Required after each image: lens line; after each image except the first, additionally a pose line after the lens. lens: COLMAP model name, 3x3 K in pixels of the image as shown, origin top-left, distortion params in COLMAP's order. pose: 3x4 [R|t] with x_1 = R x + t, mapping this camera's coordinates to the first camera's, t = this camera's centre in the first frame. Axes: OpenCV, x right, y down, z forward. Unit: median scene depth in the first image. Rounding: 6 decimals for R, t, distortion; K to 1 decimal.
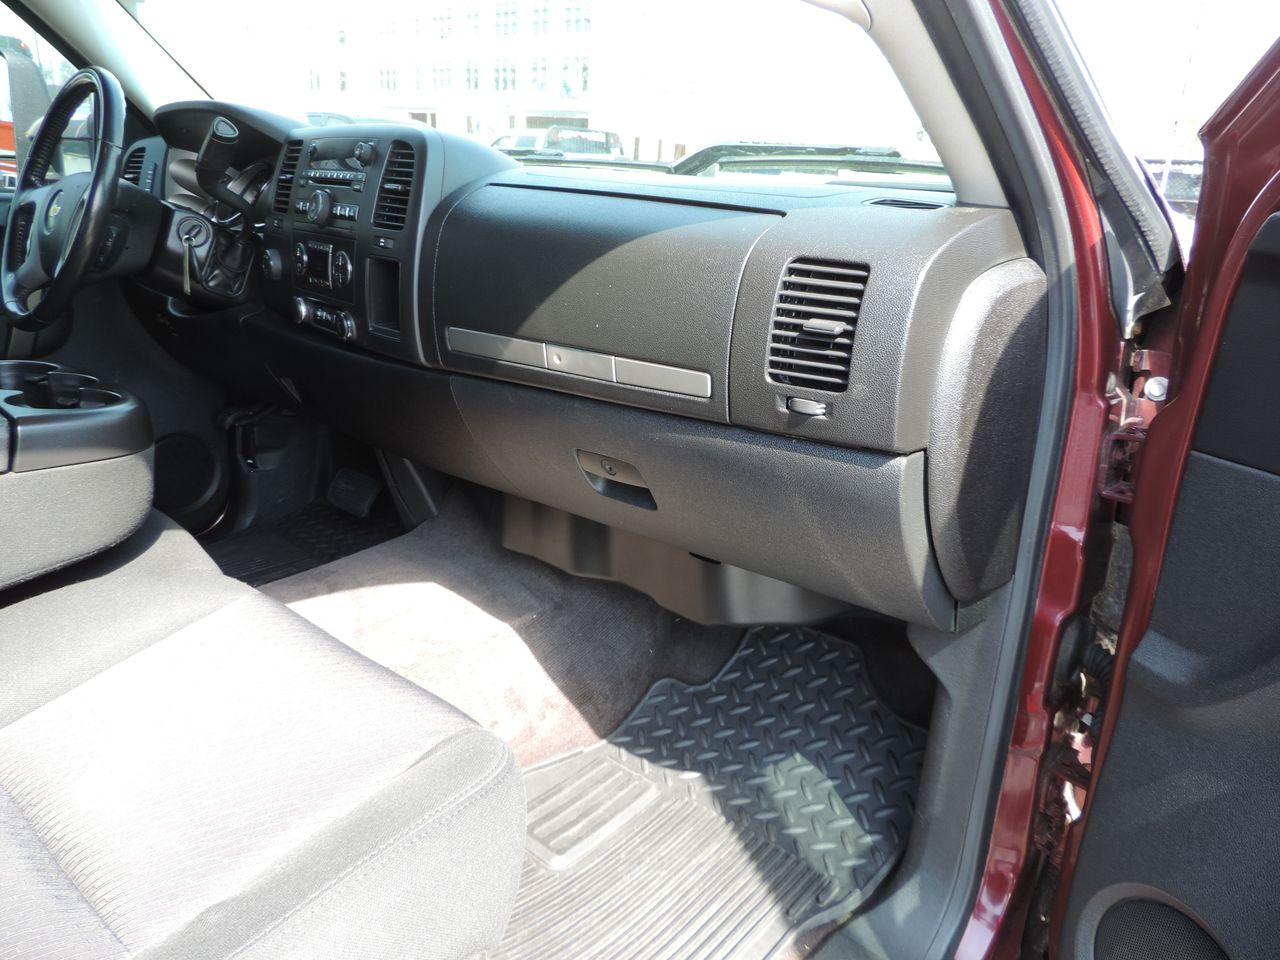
lens RADIAL K [[919.3, 0, 637.8], [0, 919.3, 483.1], [0, 0, 1]] dist [-0.019522, 0.009394]
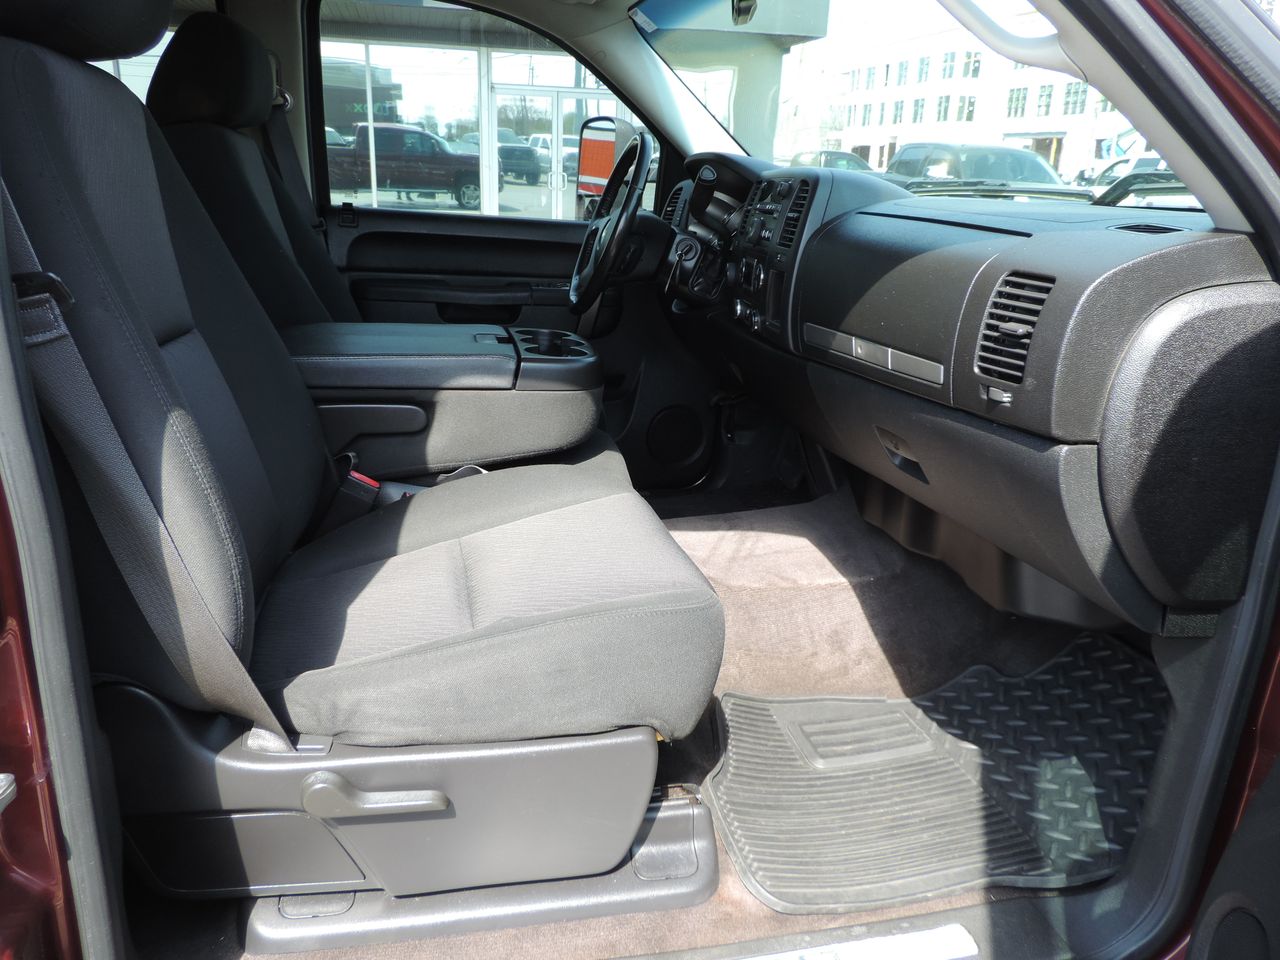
lens RADIAL K [[919.3, 0, 668.7], [0, 919.3, 493.1], [0, 0, 1]] dist [-0.019522, 0.009394]
pose [[0.823702, 0.160537, -0.543822, 0.342509], [-0.173922, 0.984385, 0.027159, 0.057868], [0.539690, 0.072212, 0.838761, -0.153512]]
